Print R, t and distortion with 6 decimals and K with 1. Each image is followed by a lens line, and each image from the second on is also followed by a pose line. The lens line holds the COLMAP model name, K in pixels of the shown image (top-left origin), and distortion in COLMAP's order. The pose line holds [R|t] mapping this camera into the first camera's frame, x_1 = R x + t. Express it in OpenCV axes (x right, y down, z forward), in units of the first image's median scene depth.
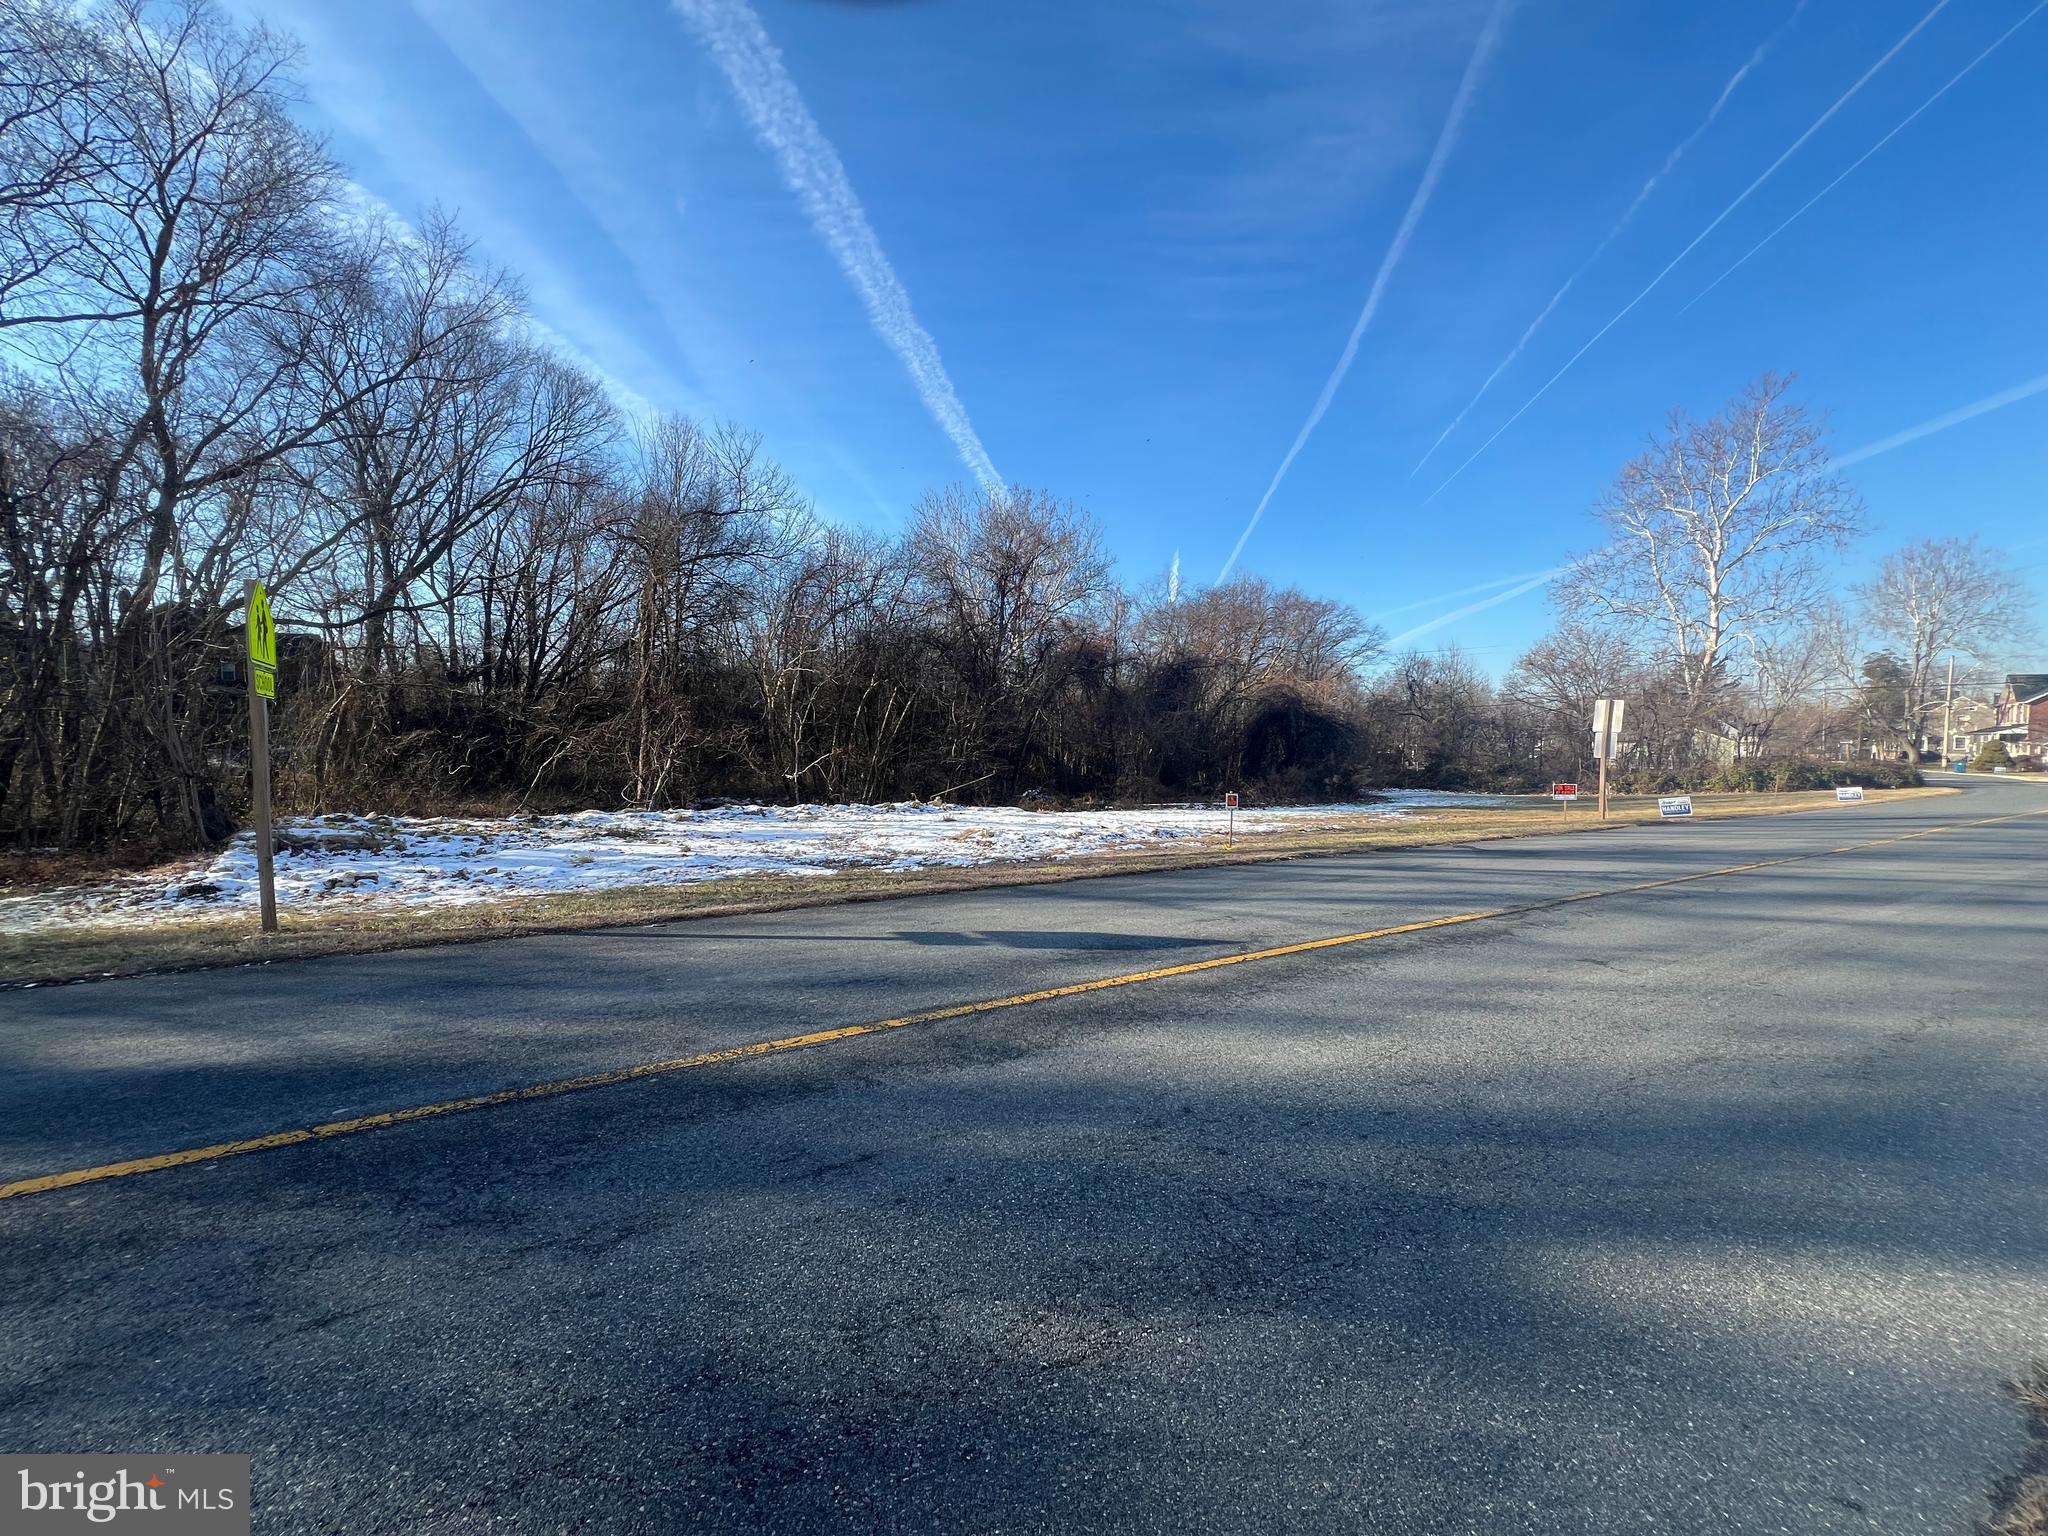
lens RADIAL K [[822.9, 0, 1024.9], [0, 822.9, 769.7], [0, 0, 1]] dist [-0.001157, -0.000057]
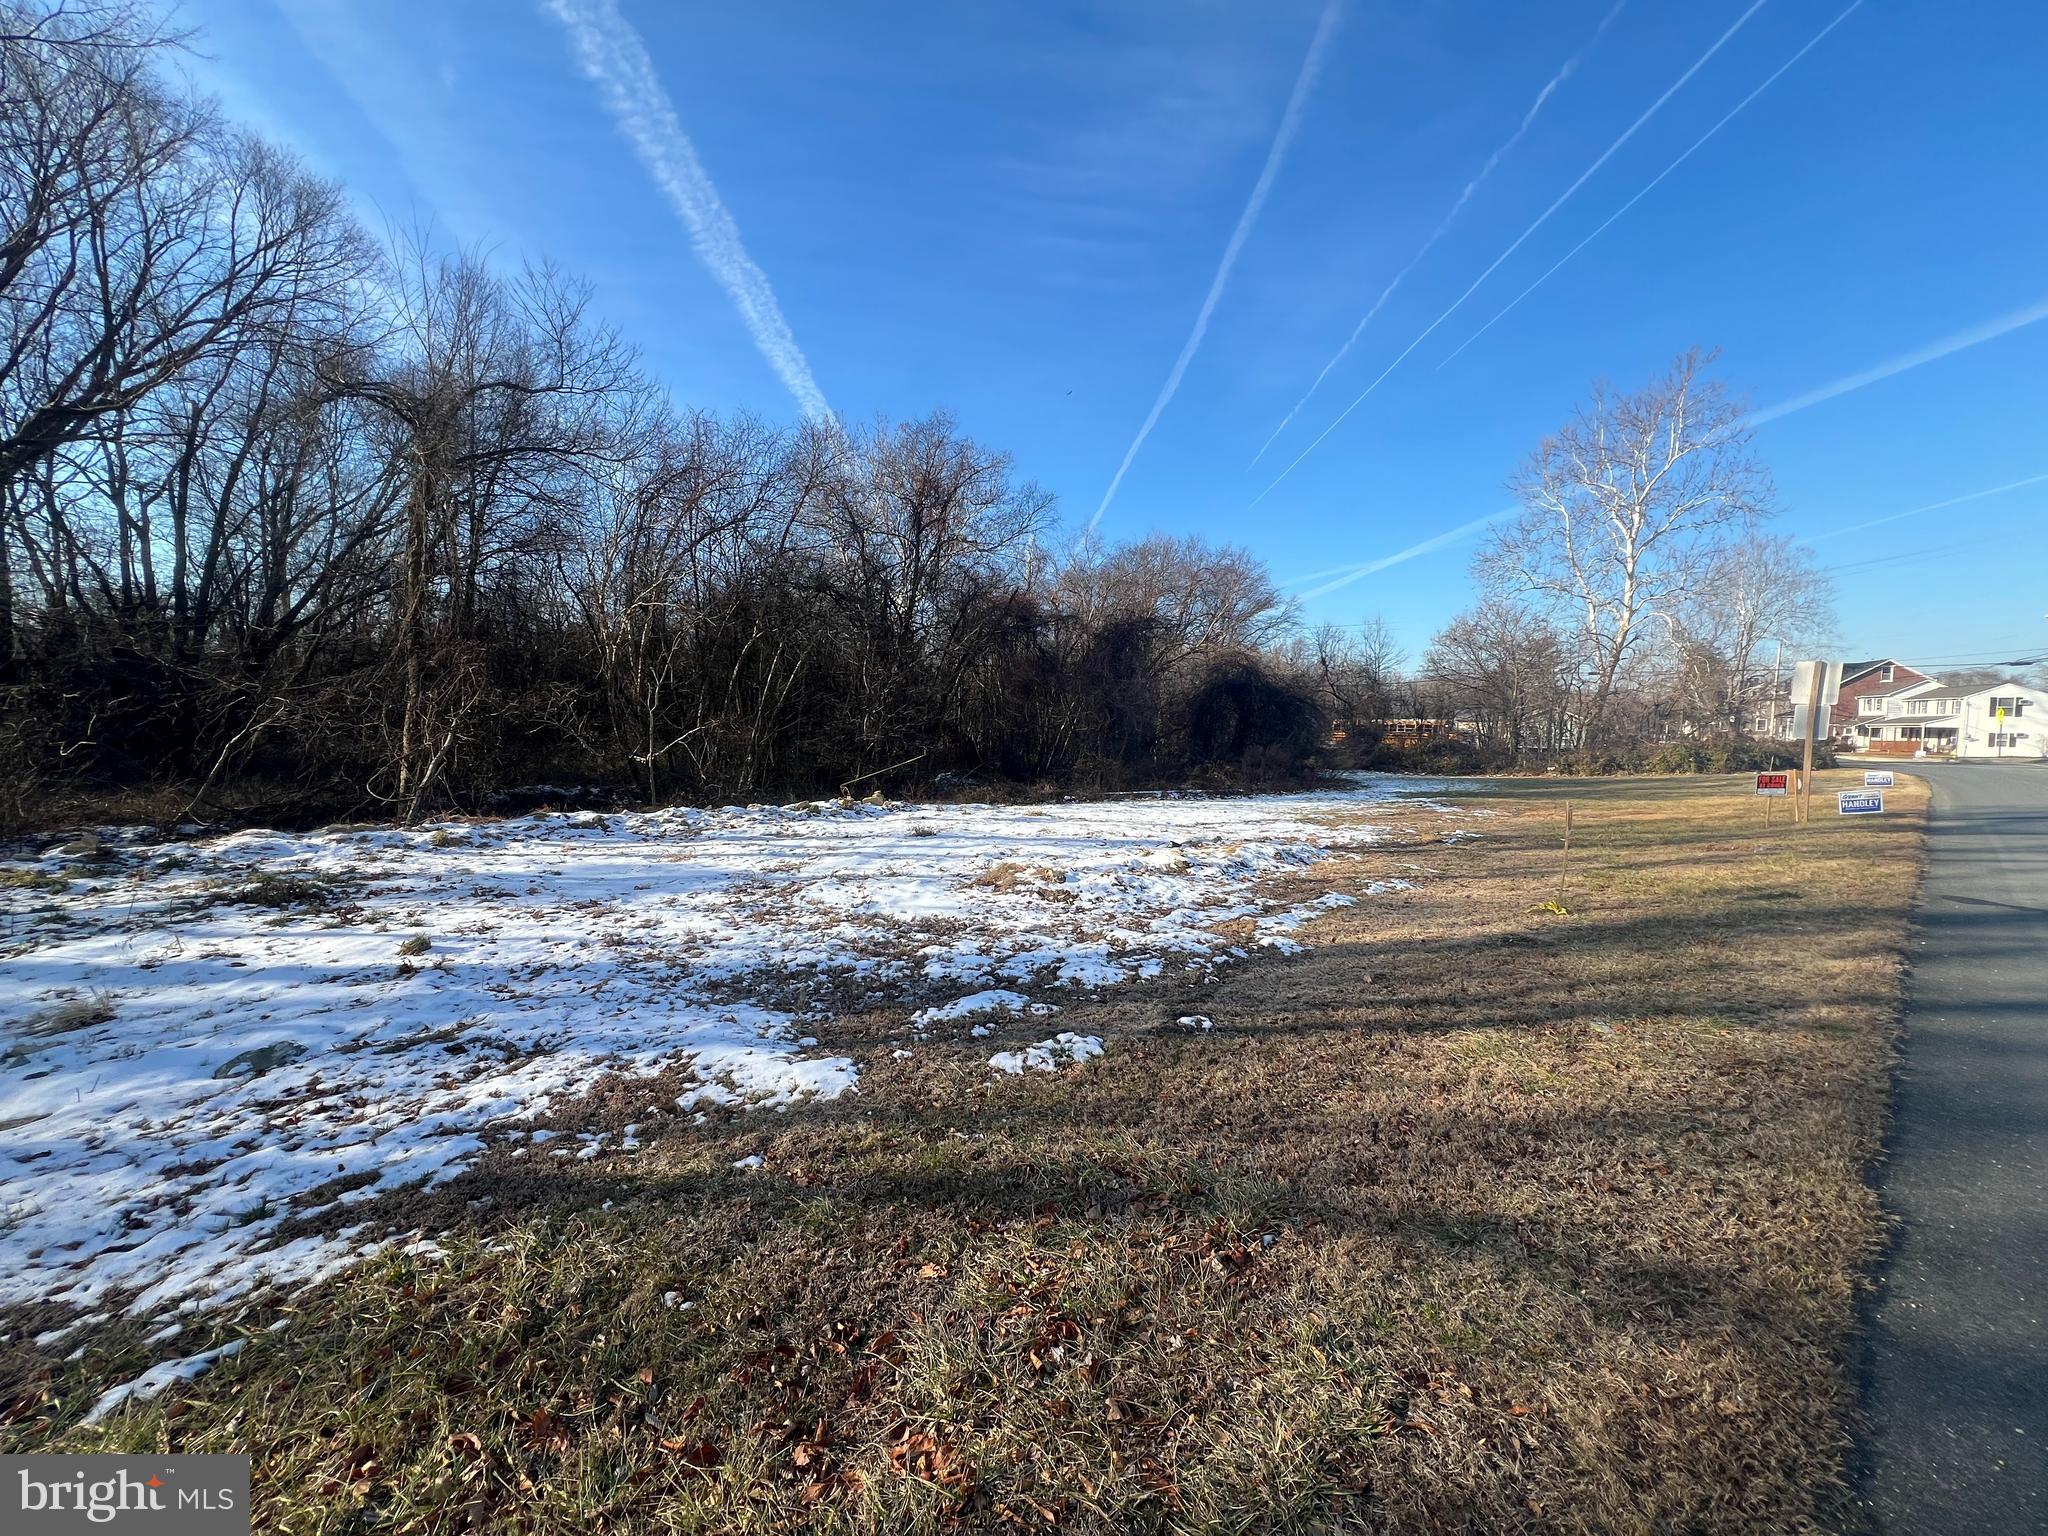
lens RADIAL K [[822.9, 0, 1023.5], [0, 822.9, 765.3], [0, 0, 1]] dist [-0.001157, -0.000057]
pose [[0.985422, -0.001142, 0.170122, -0.069882], [-0.002765, 0.999738, 0.022732, -0.002863], [-0.170103, -0.022871, 0.985161, 0.211292]]
